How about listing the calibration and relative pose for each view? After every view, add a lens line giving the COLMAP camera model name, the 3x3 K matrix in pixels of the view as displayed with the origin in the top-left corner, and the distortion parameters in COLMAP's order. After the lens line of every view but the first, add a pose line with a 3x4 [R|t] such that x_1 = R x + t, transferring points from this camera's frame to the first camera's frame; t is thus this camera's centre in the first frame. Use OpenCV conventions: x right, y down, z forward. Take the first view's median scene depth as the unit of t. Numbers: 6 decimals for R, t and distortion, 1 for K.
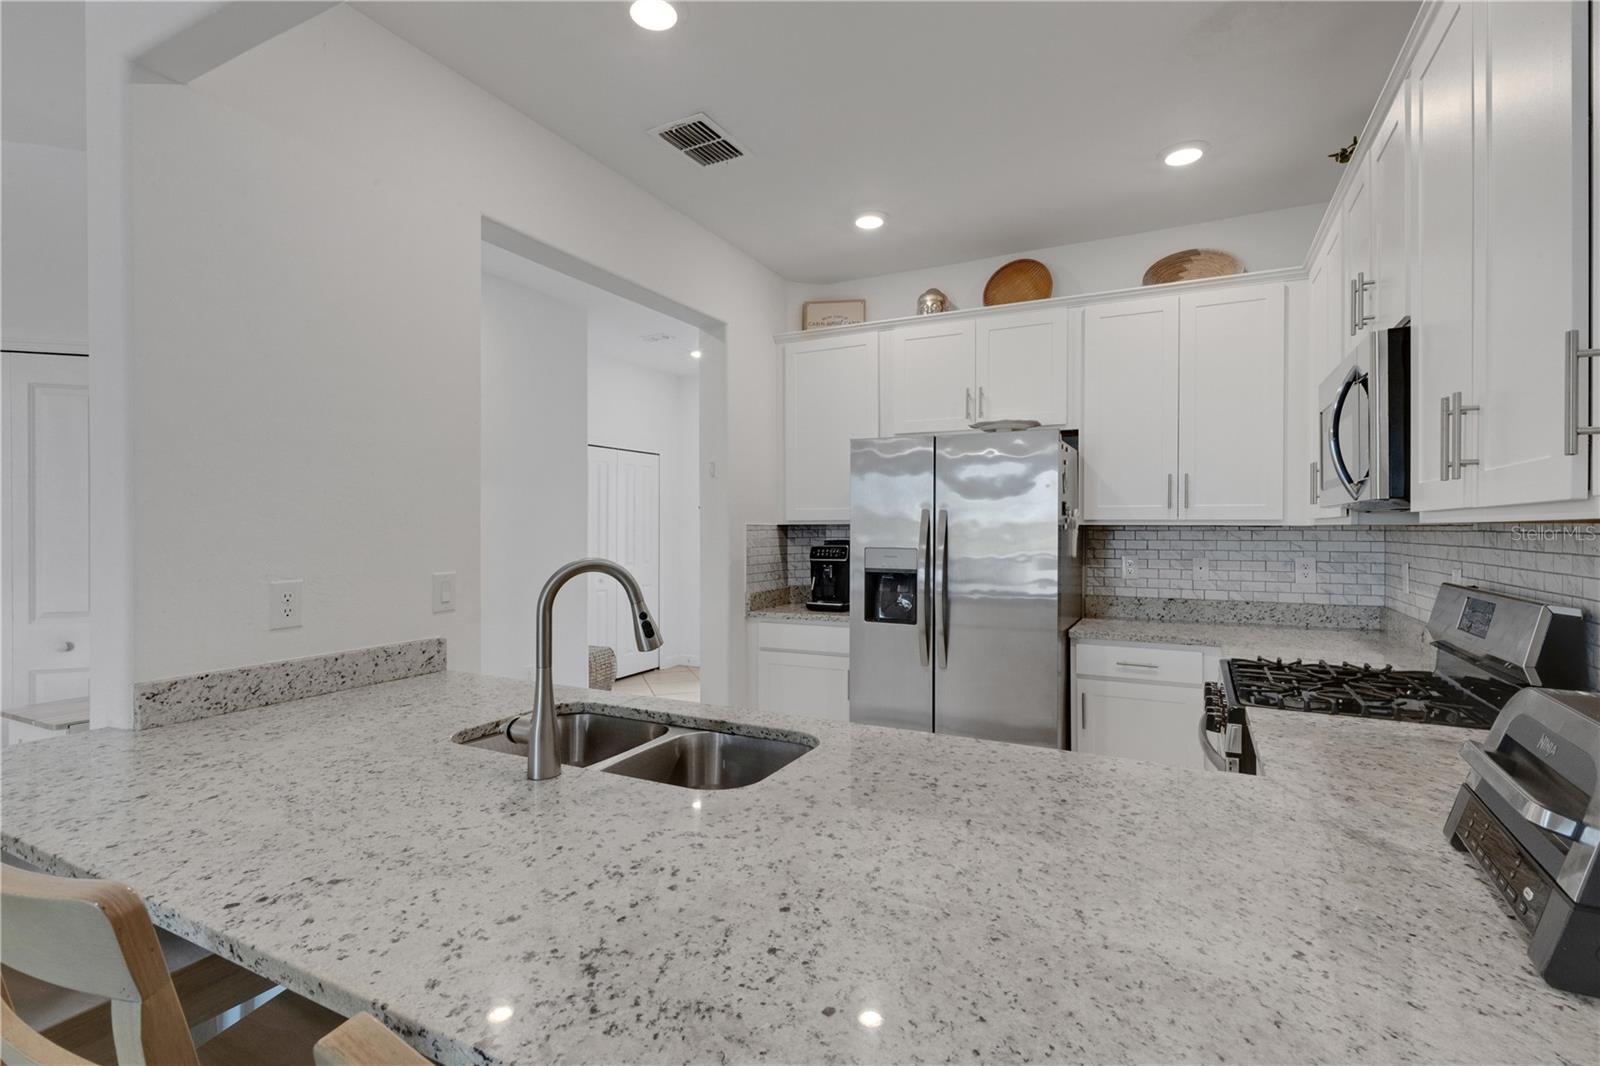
lens RADIAL K [[731.5, 0, 794.2], [0, 731.5, 530.5], [0, 0, 1]] dist [0.003489, -0.000500]
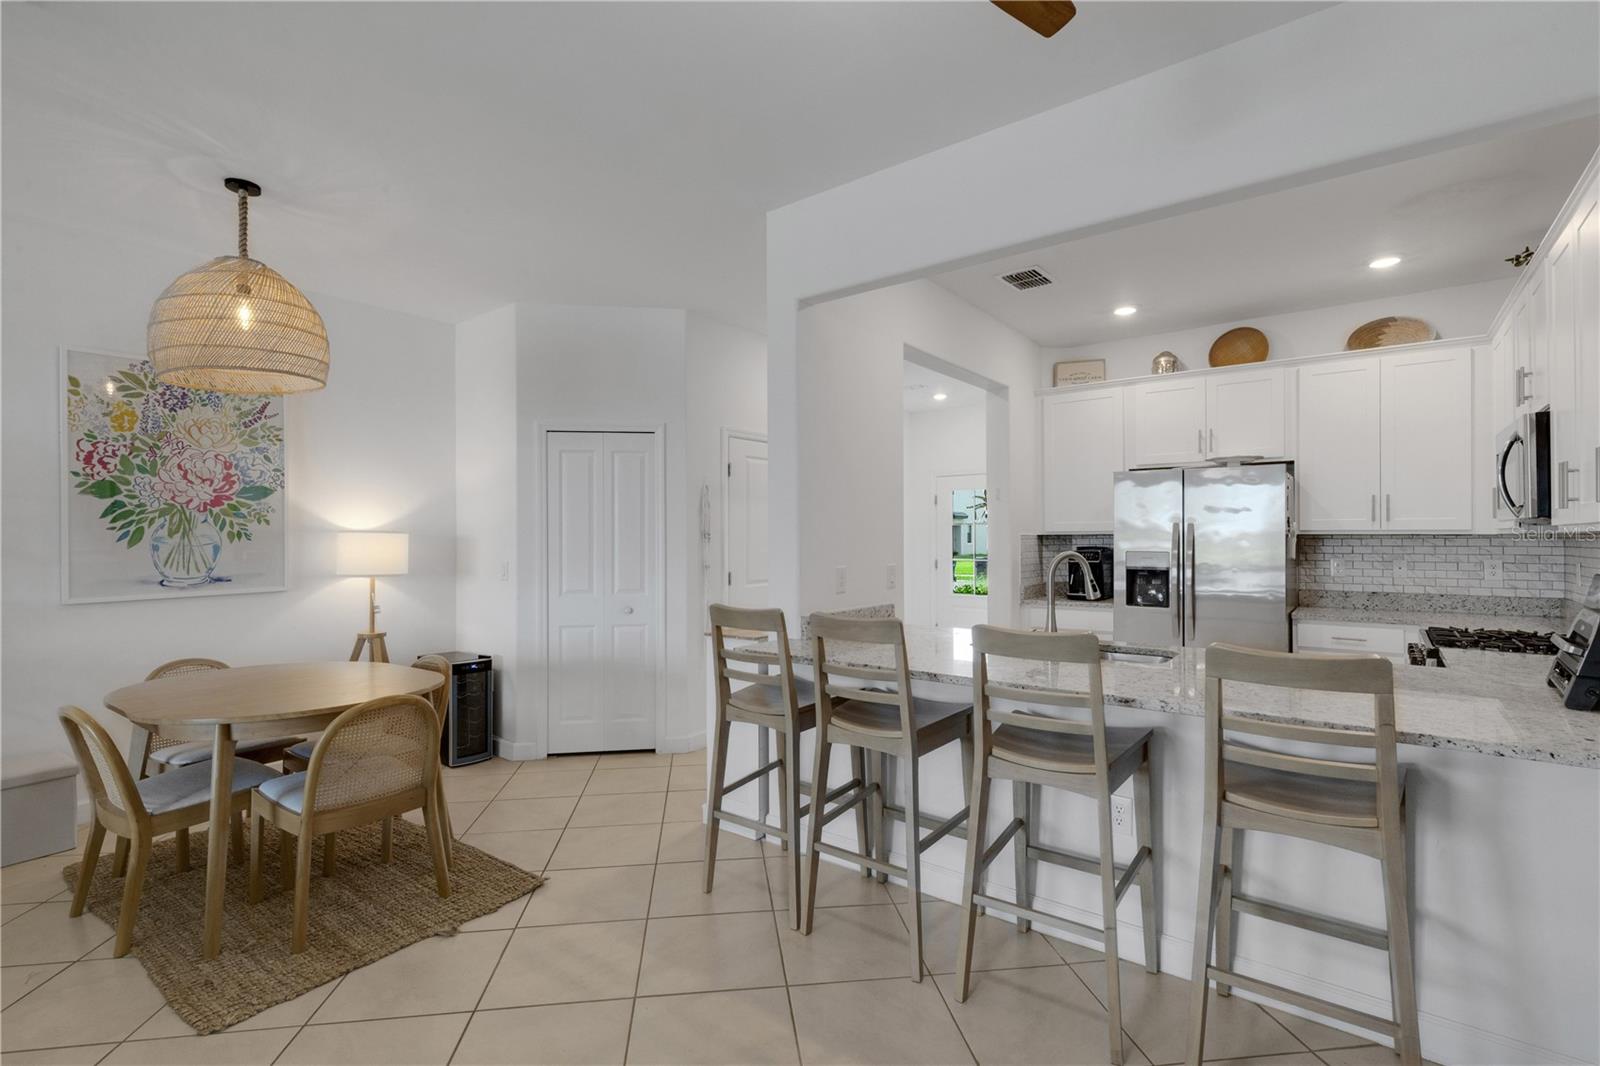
lens RADIAL K [[714.3, 0, 827.5], [0, 714.3, 533.3], [0, 0, 1]] dist [0.001771, 0.000560]
pose [[0.987651, -0.003524, -0.156632, -0.241509], [0.001784, 0.999935, -0.011243, 0.003508], [0.156661, 0.010825, 0.987593, -0.398055]]
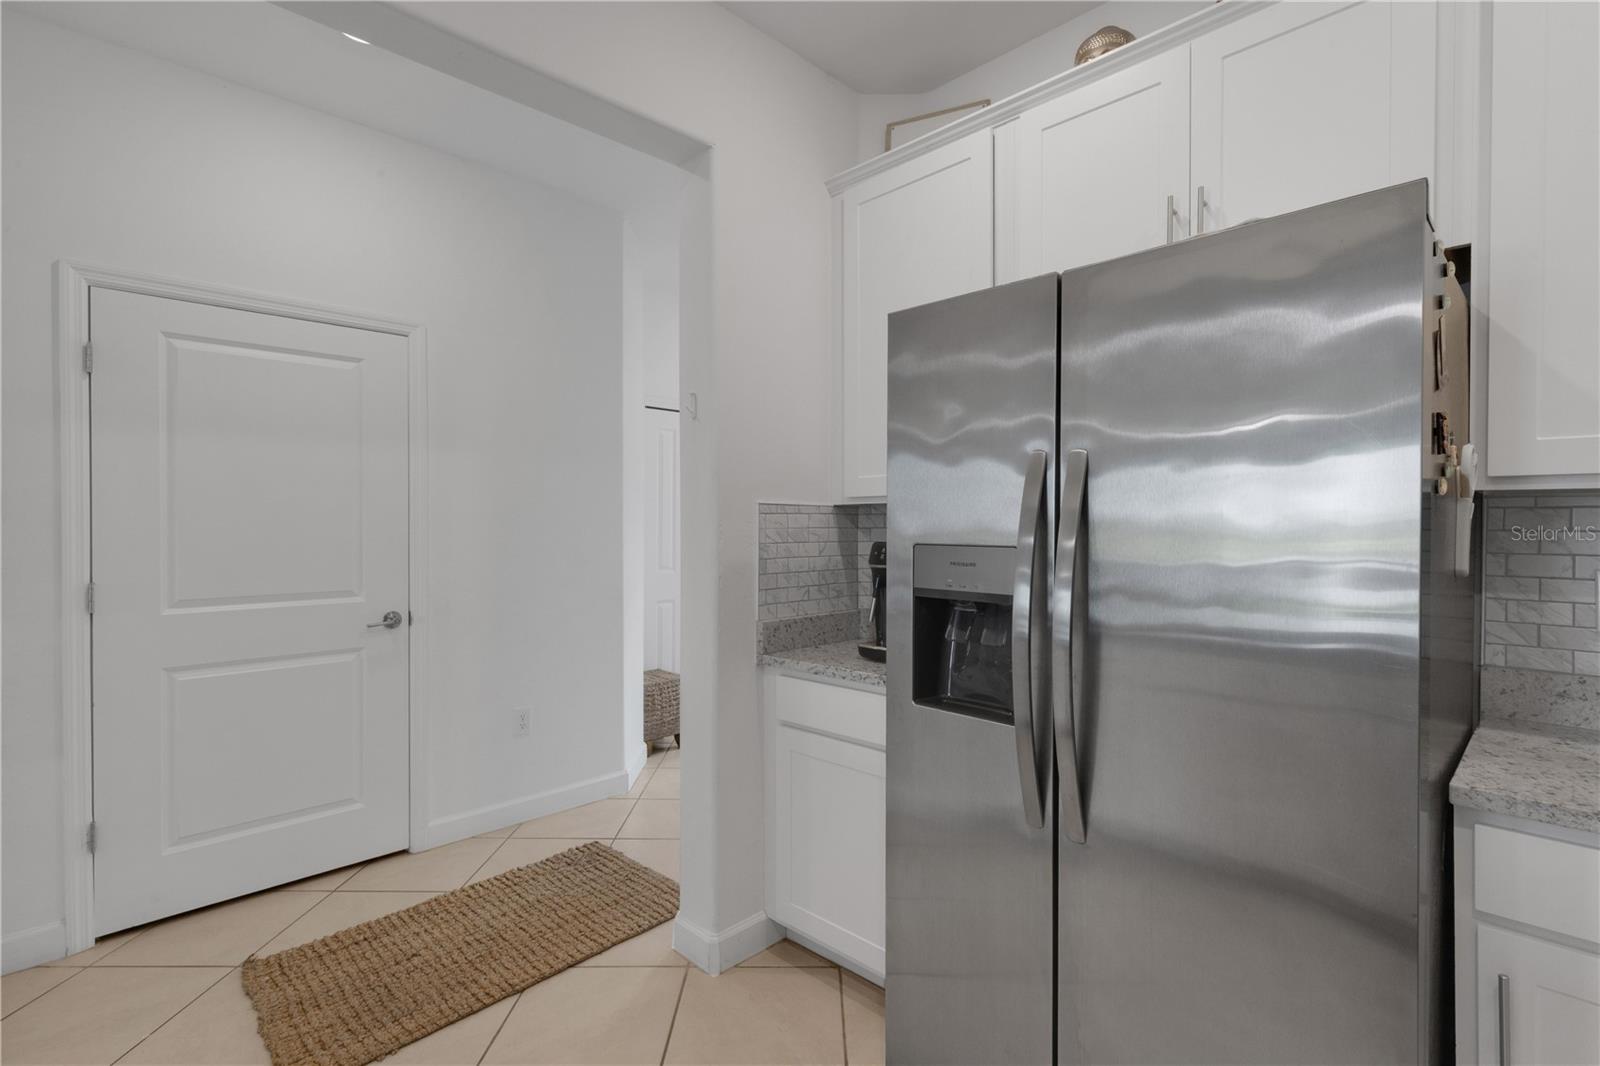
lens RADIAL K [[736.2, 0, 832.0], [0, 736.2, 526.8], [0, 0, 1]] dist [0.005033, 0.000437]
pose [[0.957092, 0.002533, -0.289774, 0.183431], [-0.003032, 0.999995, -0.001275, 0.013117], [0.289769, 0.002099, 0.957094, 0.542998]]
